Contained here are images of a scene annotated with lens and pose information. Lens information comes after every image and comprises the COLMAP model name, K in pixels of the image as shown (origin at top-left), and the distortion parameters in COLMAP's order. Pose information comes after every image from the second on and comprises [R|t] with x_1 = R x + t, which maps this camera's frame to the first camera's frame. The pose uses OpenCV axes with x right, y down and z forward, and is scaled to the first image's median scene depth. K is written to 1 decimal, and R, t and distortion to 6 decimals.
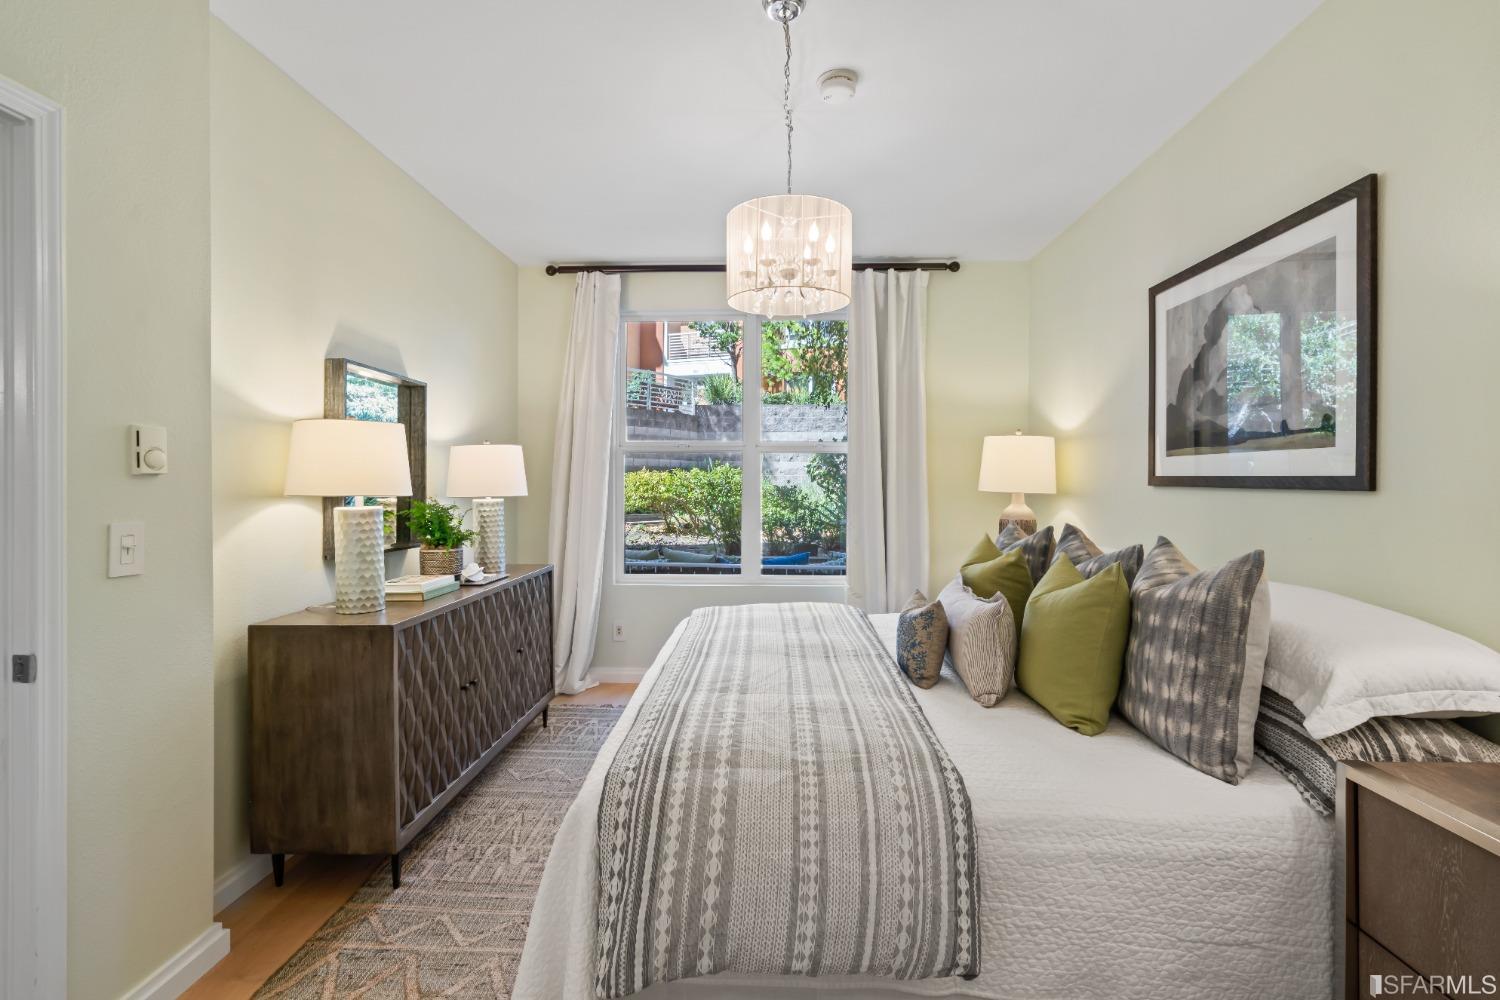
lens RADIAL K [[684.1, 0, 752.7], [0, 684.1, 489.3], [0, 0, 1]] dist [-0.009890, 0.004285]
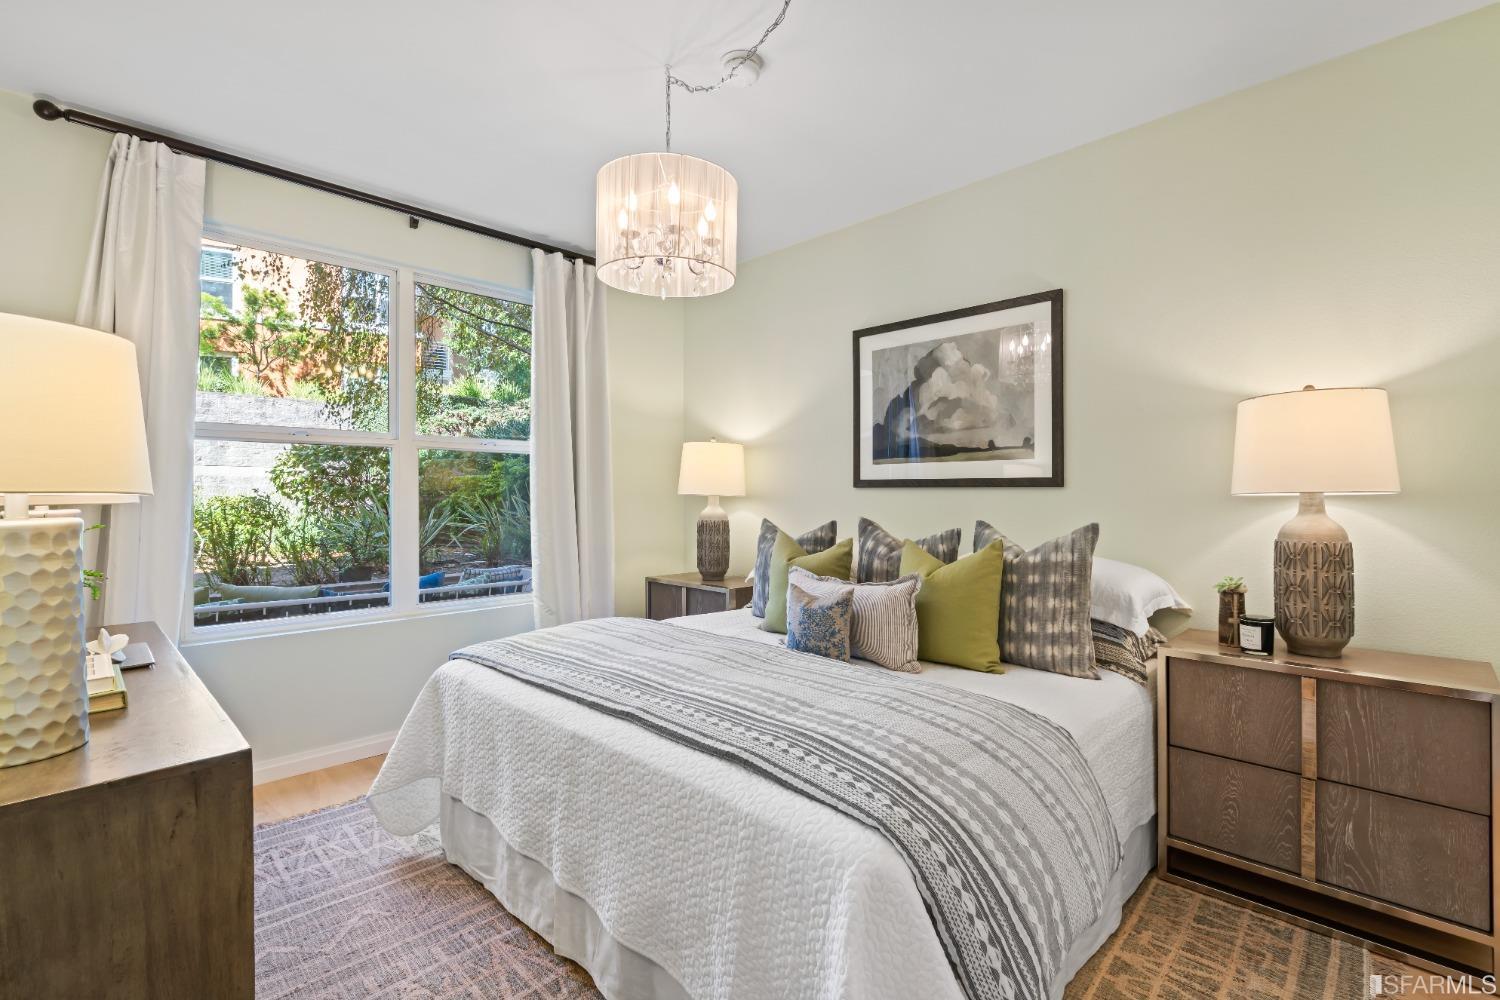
lens RADIAL K [[684.1, 0, 749.8], [0, 684.1, 493.1], [0, 0, 1]] dist [-0.009890, 0.004285]
pose [[0.676344, -0.001309, 0.736584, -0.647518], [0.010893, 0.999907, -0.008226, 0.018954], [-0.736505, 0.013587, 0.676296, 0.387272]]
